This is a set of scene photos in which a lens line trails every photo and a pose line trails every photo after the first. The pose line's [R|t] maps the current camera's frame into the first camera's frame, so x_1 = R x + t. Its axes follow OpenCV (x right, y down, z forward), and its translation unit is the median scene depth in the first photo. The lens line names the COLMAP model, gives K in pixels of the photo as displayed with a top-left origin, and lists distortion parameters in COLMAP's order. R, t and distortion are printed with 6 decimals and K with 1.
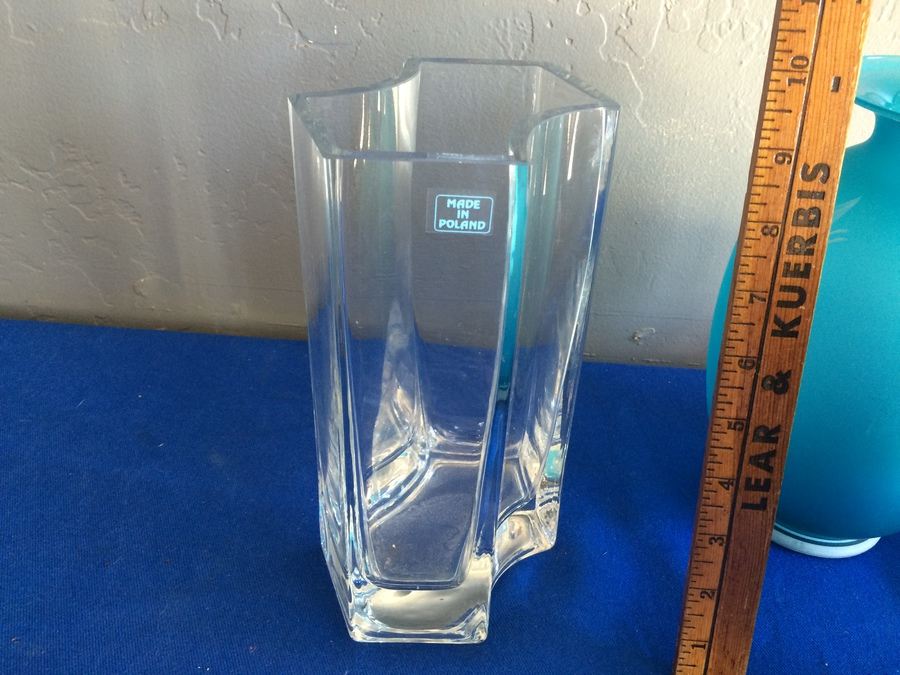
lens RADIAL K [[801.0, 0, 449.7], [0, 801.0, 333.6], [0, 0, 1]] dist [0.070491, -0.126516]
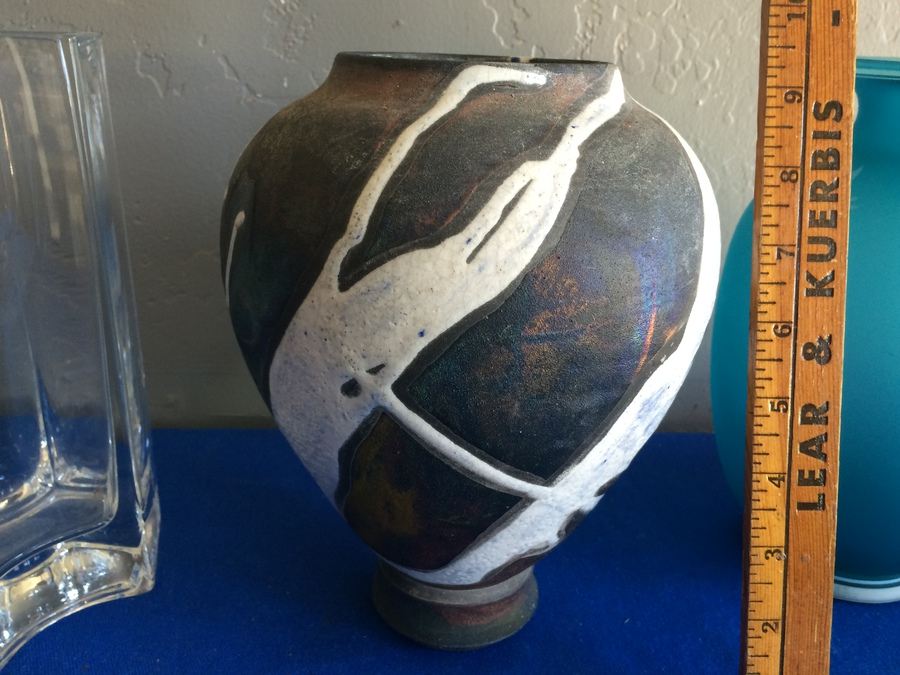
lens RADIAL K [[801.0, 0, 449.6], [0, 801.0, 335.7], [0, 0, 1]] dist [0.070491, -0.126516]
pose [[0.994481, -0.048786, 0.092889, -0.073429], [0.068257, 0.973190, -0.219642, 0.206718], [-0.079684, 0.224770, 0.971148, 0.170229]]
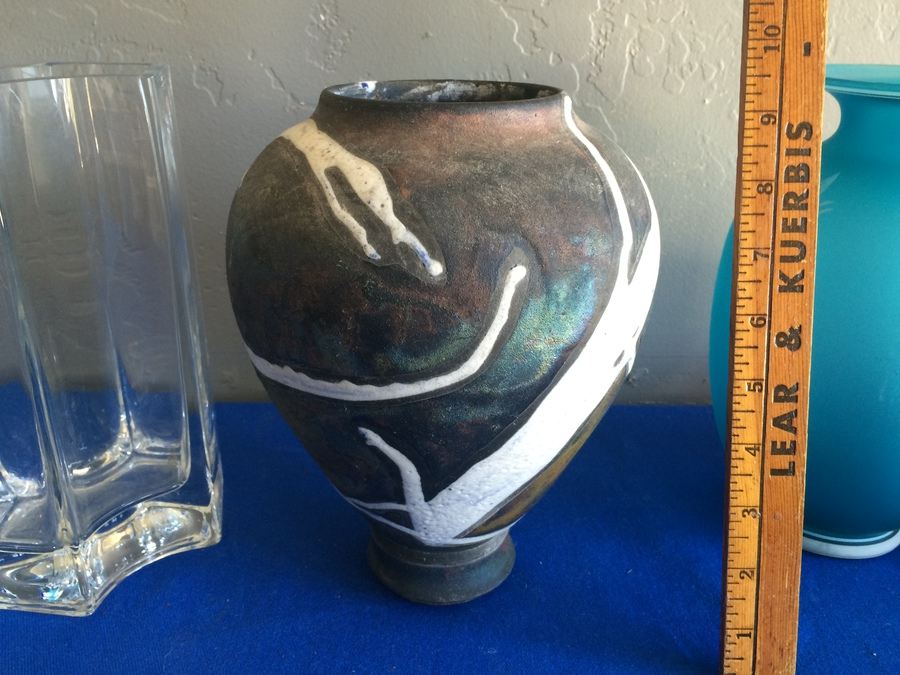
lens RADIAL K [[801.0, 0, 450.0], [0, 801.0, 336.6], [0, 0, 1]] dist [0.070491, -0.126516]
pose [[0.997160, -0.057903, 0.048165, -0.069314], [0.065729, 0.981258, -0.181143, 0.210098], [-0.036774, 0.183795, 0.982277, 0.013837]]
